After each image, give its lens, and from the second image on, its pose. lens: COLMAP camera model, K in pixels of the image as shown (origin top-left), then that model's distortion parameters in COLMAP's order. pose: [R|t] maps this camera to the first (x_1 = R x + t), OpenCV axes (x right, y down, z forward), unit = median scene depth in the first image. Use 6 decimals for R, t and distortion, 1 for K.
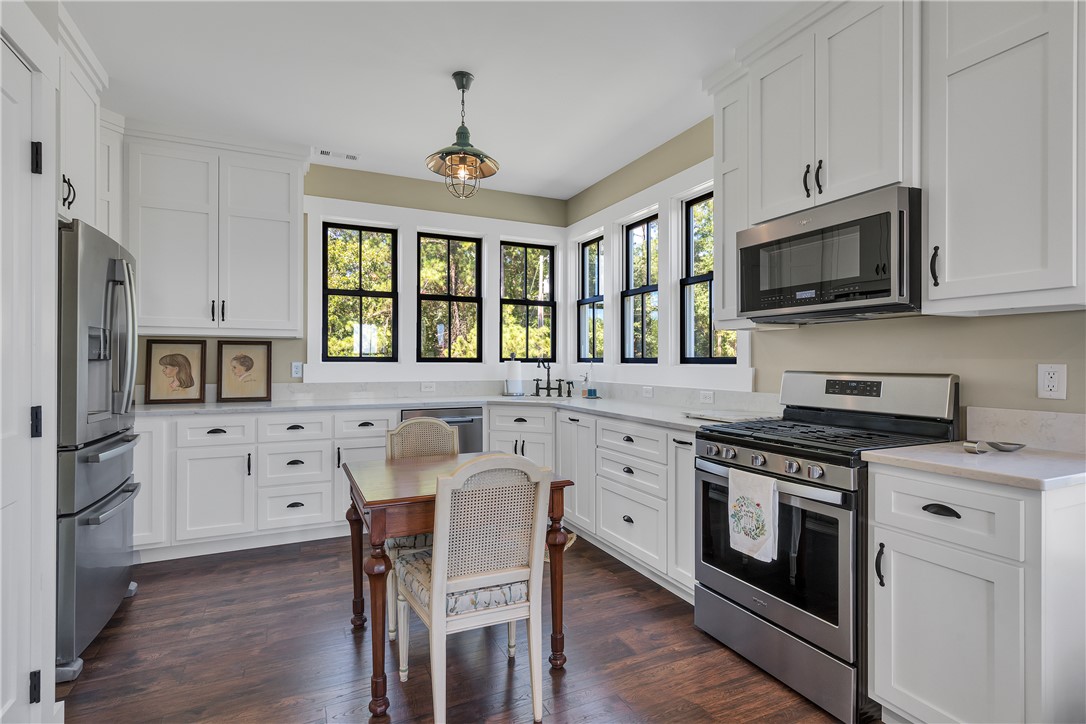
lens RADIAL K [[539.7, 0, 543.7], [0, 539.7, 360.4], [0, 0, 1]] dist [-0.001203, -0.000071]
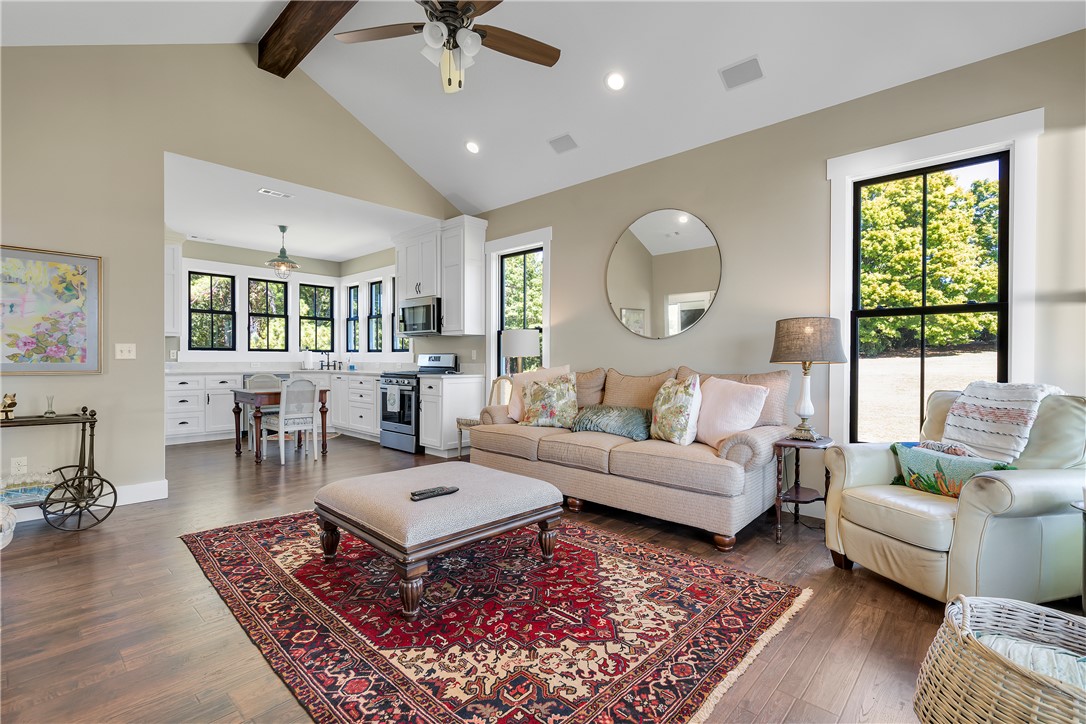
lens RADIAL K [[490.0, 0, 538.7], [0, 490.0, 363.2], [0, 0, 1]] dist [-0.000350, 0.000029]
pose [[0.926873, -0.001641, 0.375371, 0.057504], [-0.003030, 0.999925, 0.011853, 0.025332], [-0.375362, -0.012124, 0.926799, -1.029186]]
